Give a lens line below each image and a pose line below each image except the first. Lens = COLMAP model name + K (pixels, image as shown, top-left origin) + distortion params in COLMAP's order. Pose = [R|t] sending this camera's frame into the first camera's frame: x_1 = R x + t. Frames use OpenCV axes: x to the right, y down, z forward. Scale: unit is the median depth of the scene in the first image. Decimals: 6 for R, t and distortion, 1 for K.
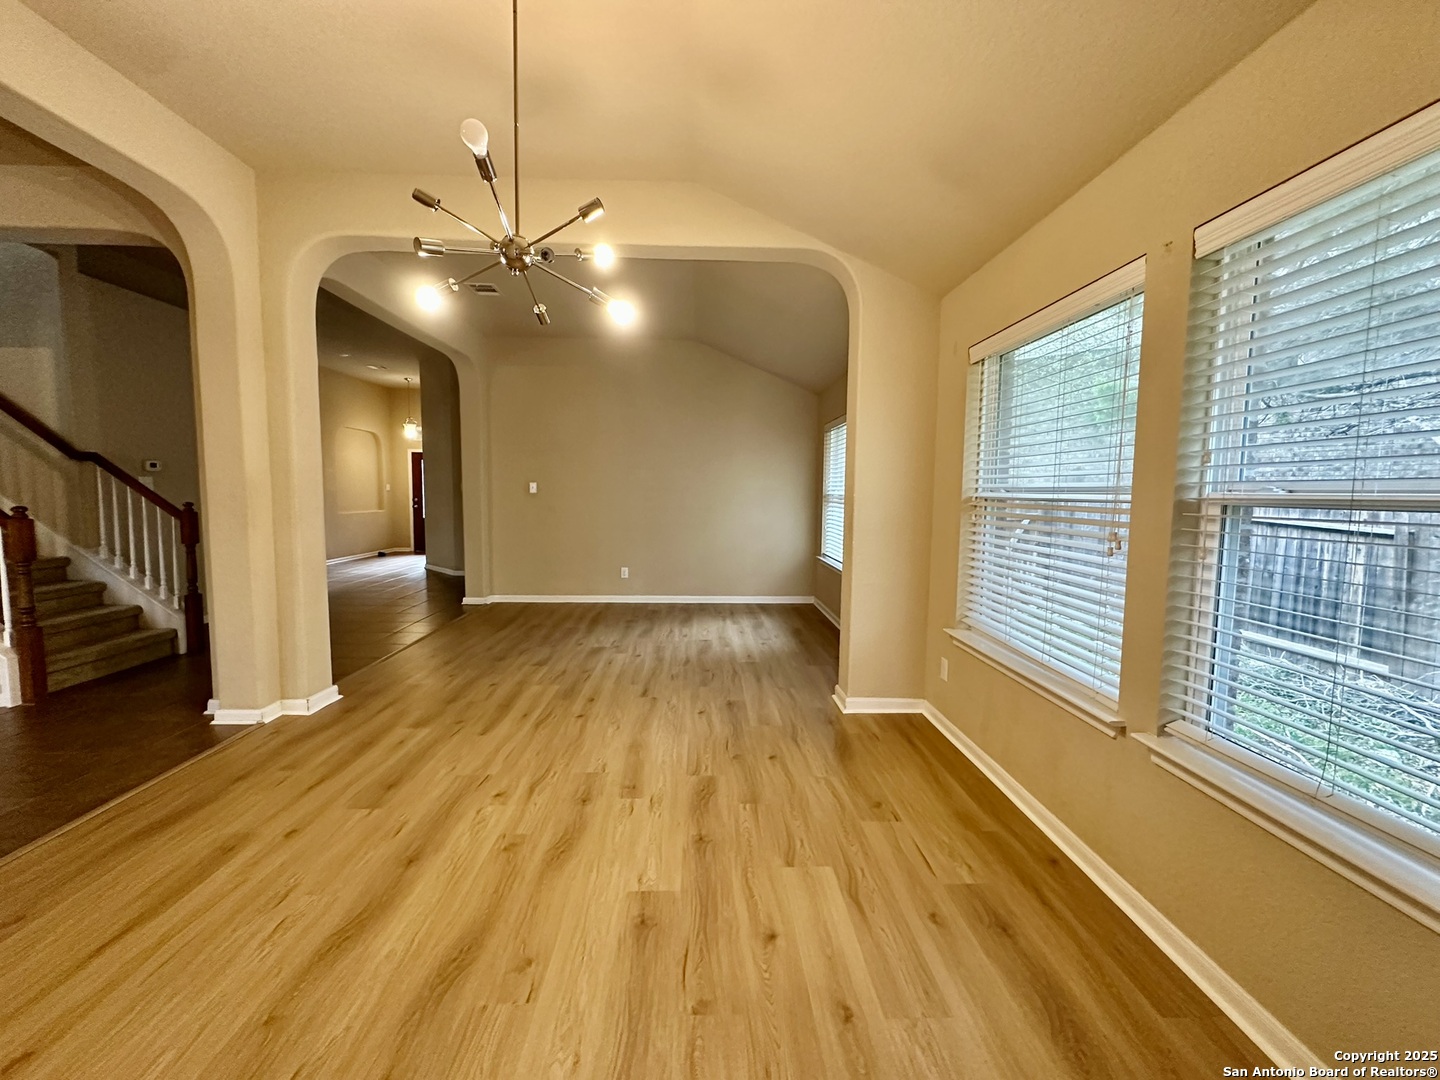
lens RADIAL K [[575.8, 0, 720.9], [0, 575.8, 535.8], [0, 0, 1]] dist [-0.003420, 0.000754]
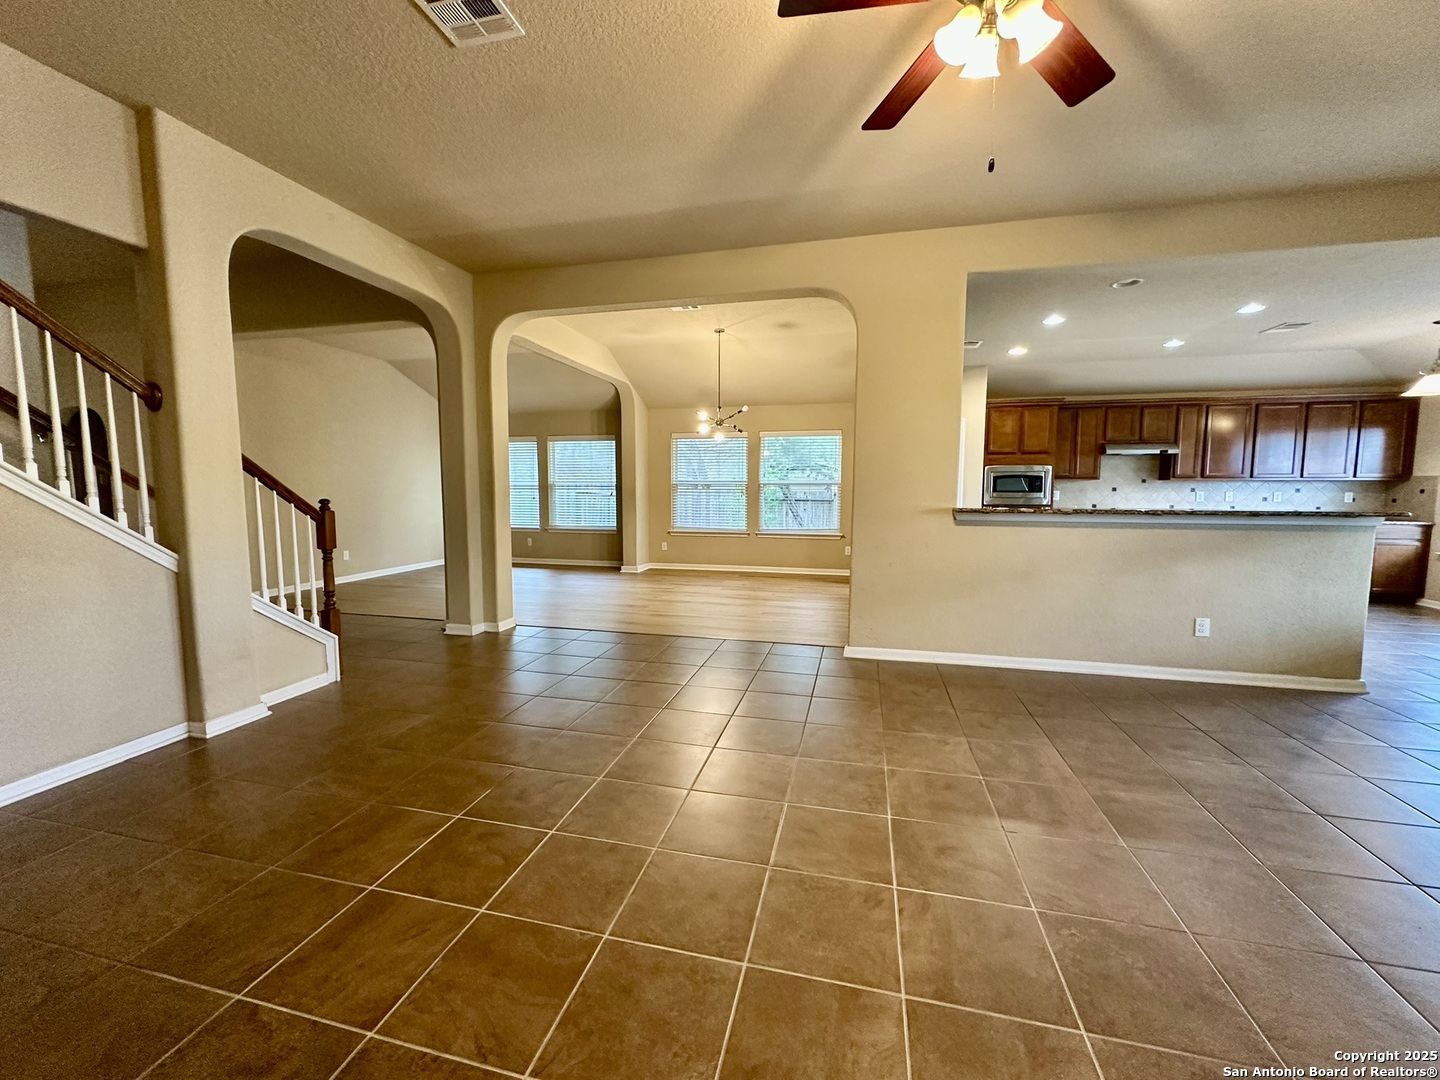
lens RADIAL K [[575.8, 0, 720.9], [0, 575.8, 535.8], [0, 0, 1]] dist [-0.003420, 0.000754]
pose [[0.279210, -0.102353, 0.954760, -2.093328], [0.076597, 0.993508, 0.084107, -0.029820], [-0.957170, 0.049648, 0.285237, -0.049198]]
